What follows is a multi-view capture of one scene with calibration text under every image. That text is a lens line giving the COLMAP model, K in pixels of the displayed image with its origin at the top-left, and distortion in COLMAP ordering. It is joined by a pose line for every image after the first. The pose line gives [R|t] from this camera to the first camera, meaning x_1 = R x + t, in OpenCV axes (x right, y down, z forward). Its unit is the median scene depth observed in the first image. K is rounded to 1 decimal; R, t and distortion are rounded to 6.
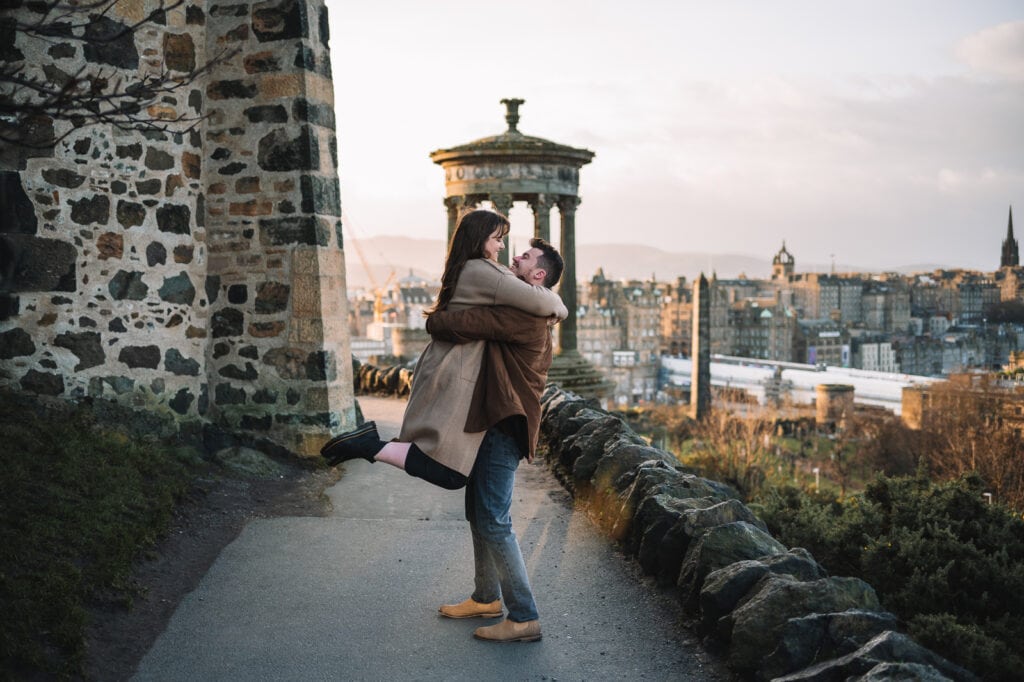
lens RADIAL K [[1240.6, 0, 483.3], [0, 1240.6, 325.4], [0, 0, 1]] dist [0.005093, -0.037505]
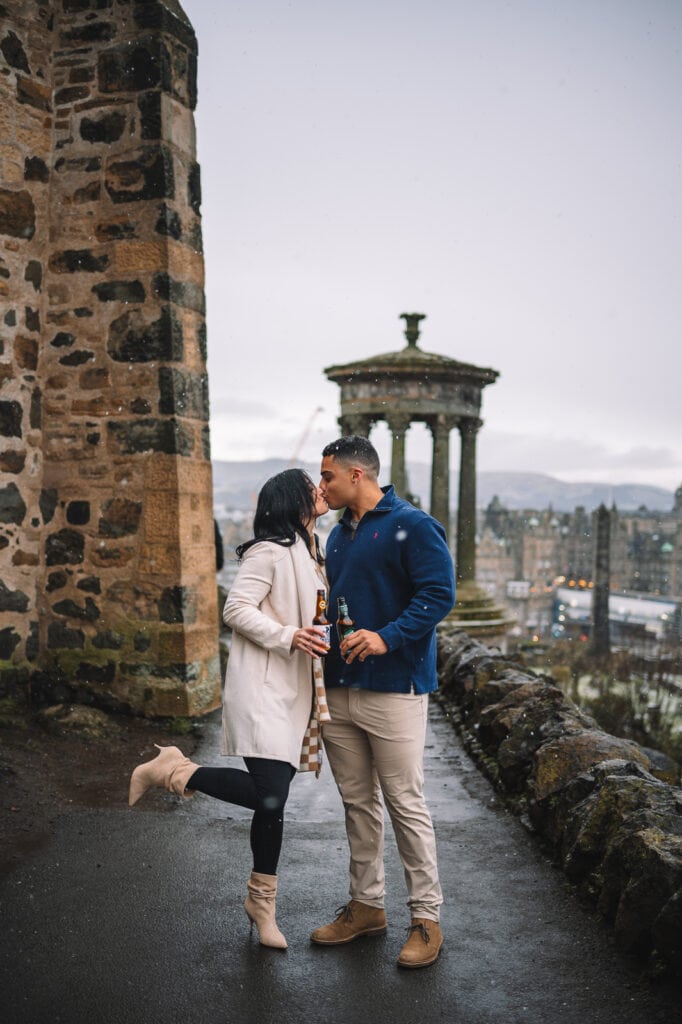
lens RADIAL K [[1240.6, 0, 341.0], [0, 1240.6, 512.0], [0, 0, 1]] dist [0.005093, -0.037505]
pose [[0.999322, 0.024637, -0.027350, -0.001458], [-0.025478, 0.999200, -0.030835, -0.001677], [0.026569, 0.031511, 0.999150, 0.064245]]
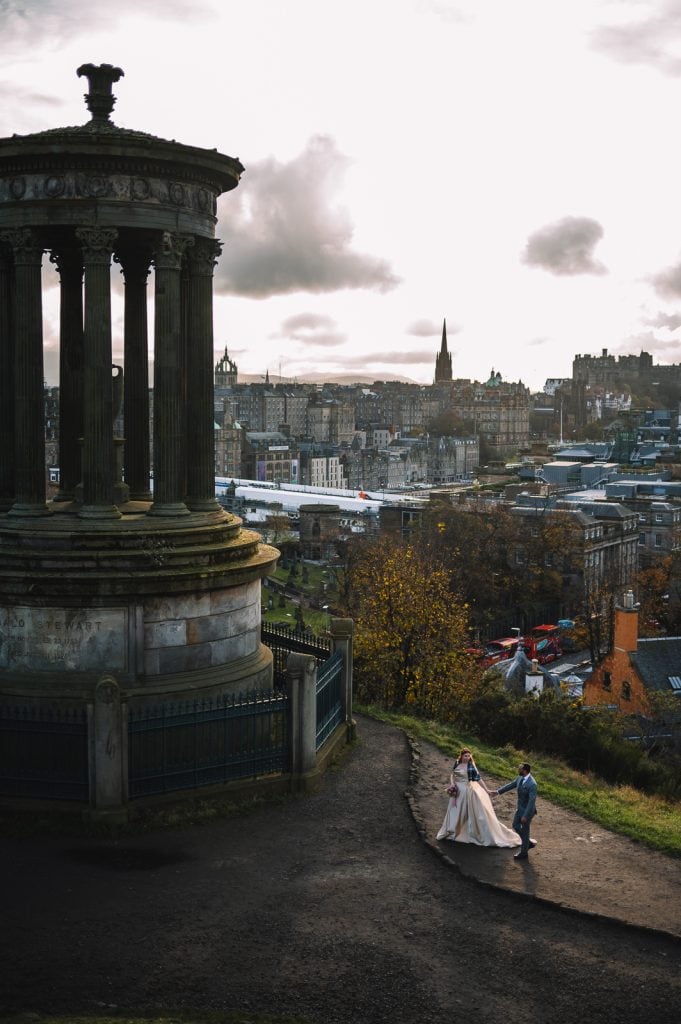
lens RADIAL K [[1240.6, 0, 340.5], [0, 1240.6, 512.0], [0, 0, 1]] dist [0.005093, -0.037505]
pose [[0.932376, -0.020729, 0.360895, -0.089663], [-0.001614, 0.998106, 0.061500, -0.011394], [-0.361486, -0.057923, 0.930577, 0.429020]]
